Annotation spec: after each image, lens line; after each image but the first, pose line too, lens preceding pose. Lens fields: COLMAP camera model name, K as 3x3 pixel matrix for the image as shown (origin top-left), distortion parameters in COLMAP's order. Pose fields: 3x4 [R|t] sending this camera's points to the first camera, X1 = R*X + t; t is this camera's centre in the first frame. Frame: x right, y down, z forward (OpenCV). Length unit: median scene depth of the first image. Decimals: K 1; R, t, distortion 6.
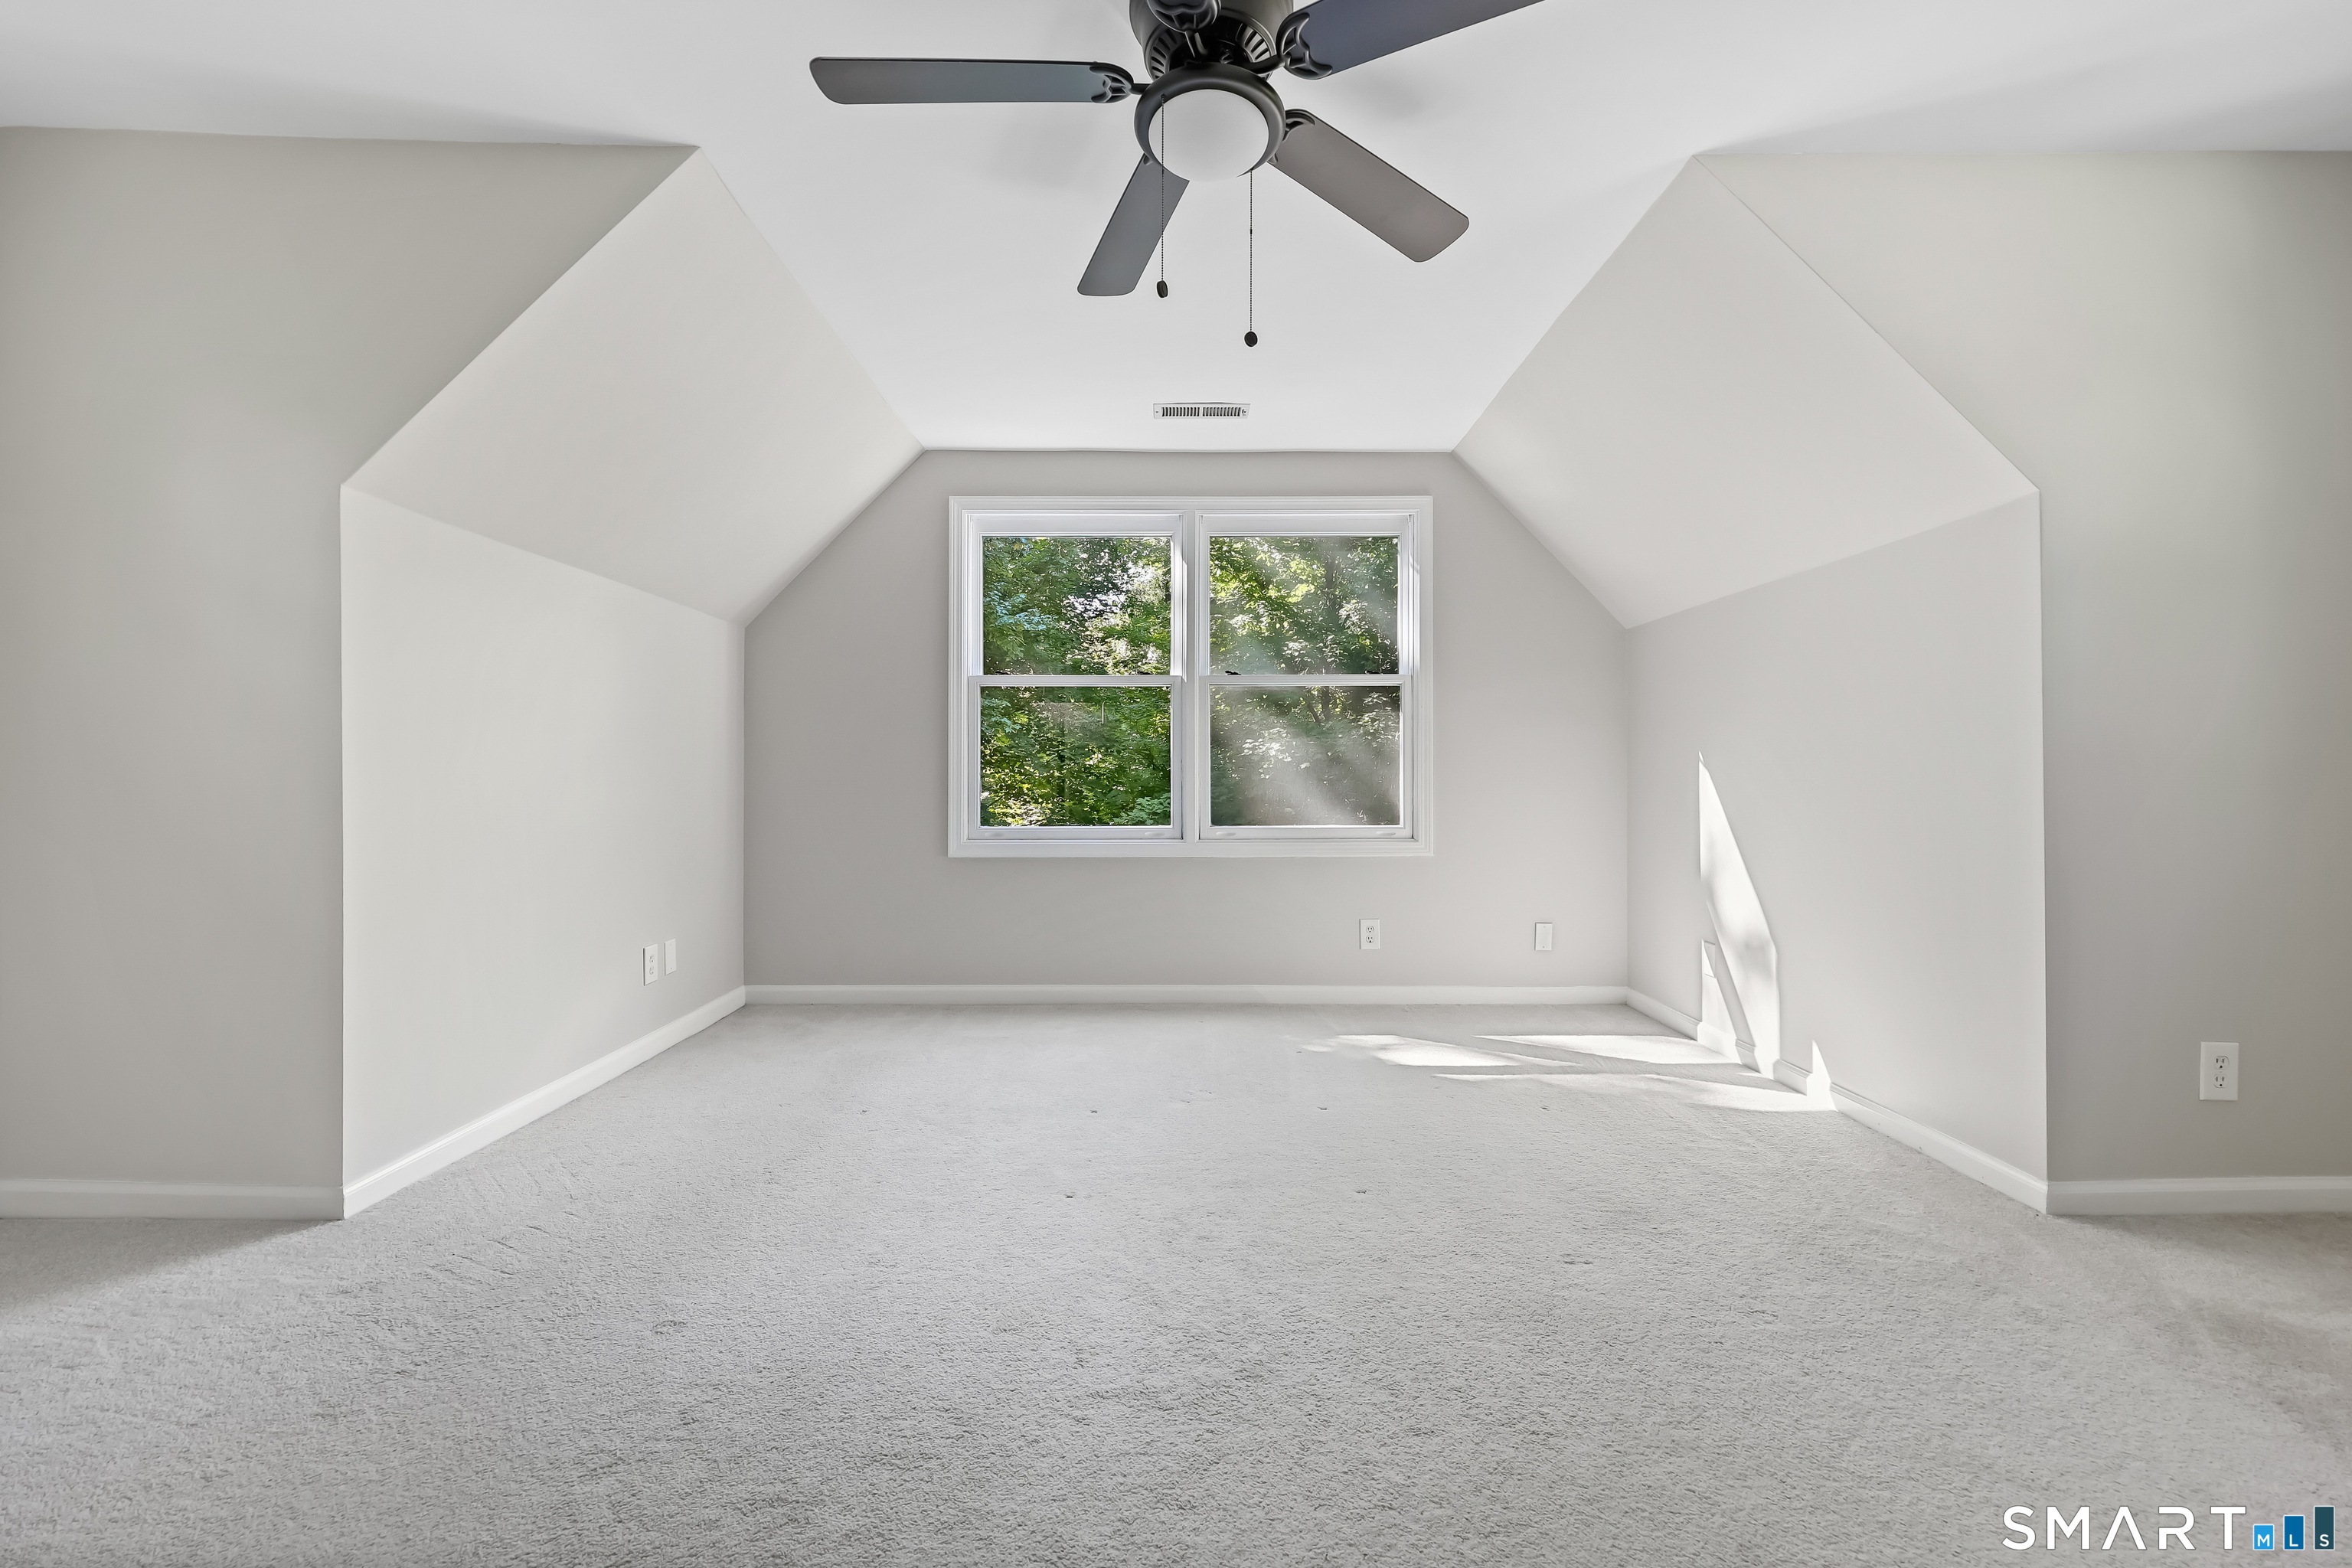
lens RADIAL K [[951.8, 0, 1190.6], [0, 951.8, 776.0], [0, 0, 1]] dist [0.000519, 0.000024]
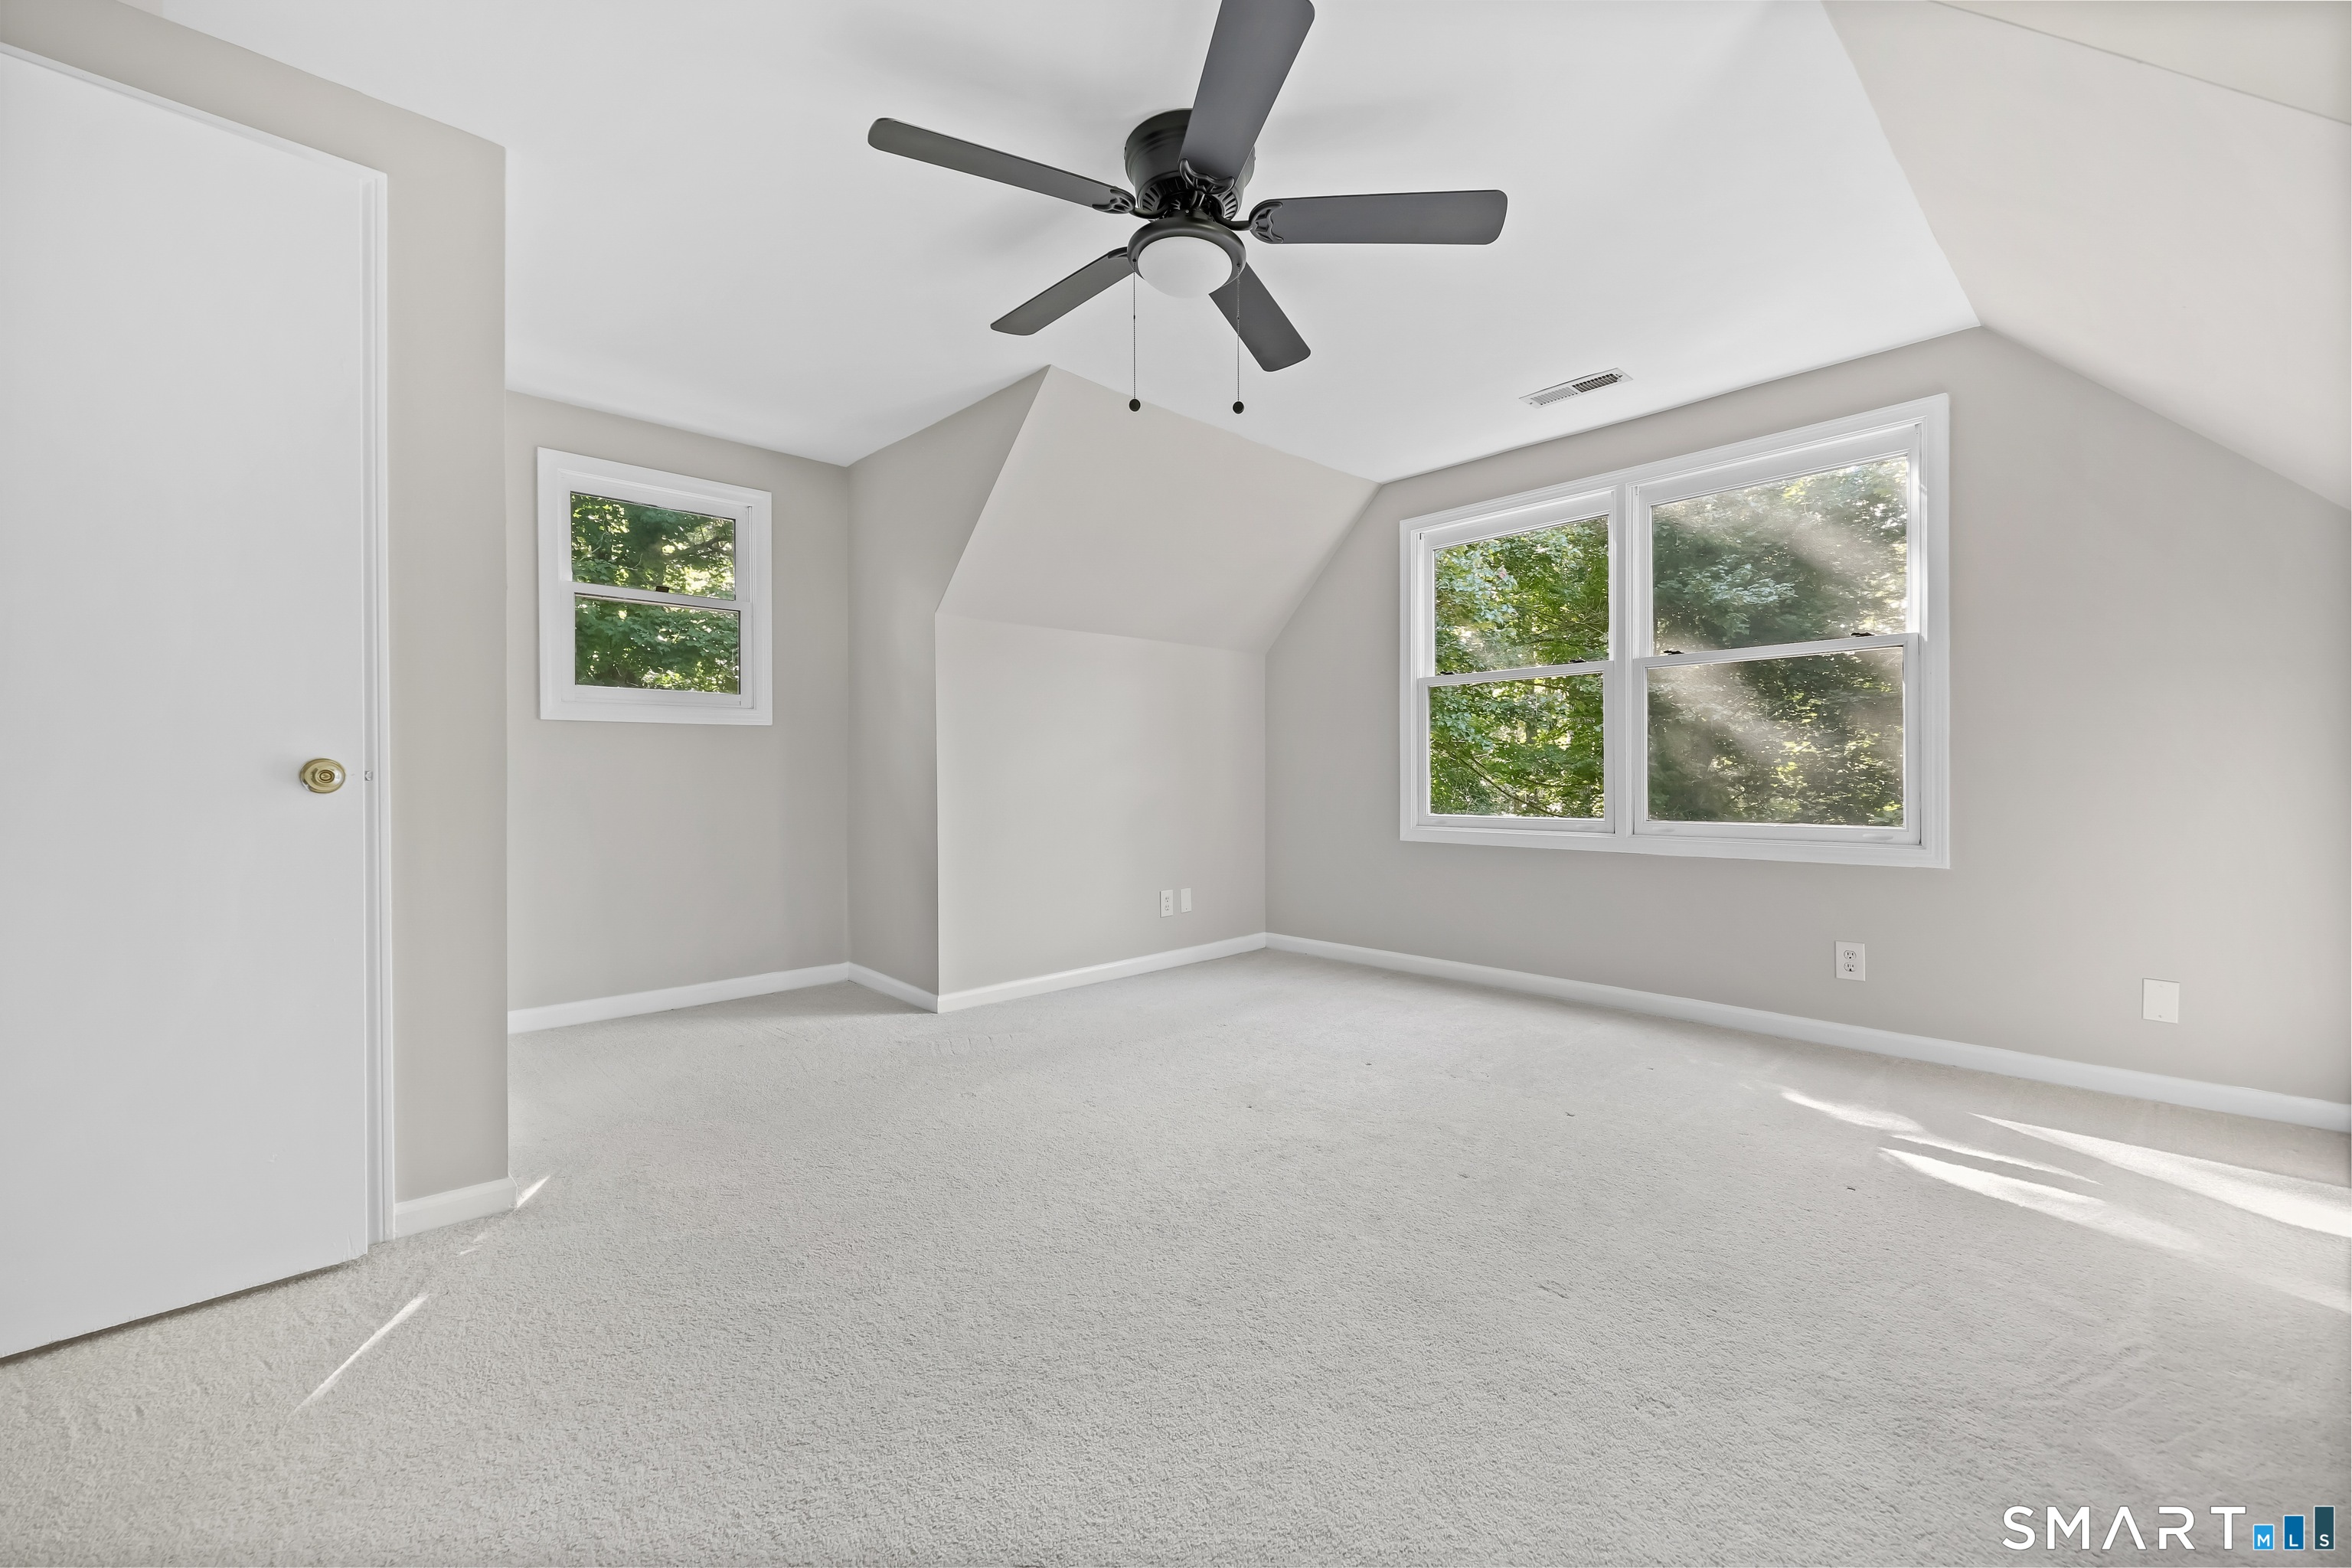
lens RADIAL K [[918.9, 0, 1182.4], [0, 918.9, 774.4], [0, 0, 1]] dist [-0.000674, -0.000204]
pose [[0.695652, -0.003896, -0.718369, 0.396314], [0.008854, 0.999956, 0.003151, 0.001459], [0.718325, -0.008552, 0.695655, 0.061475]]
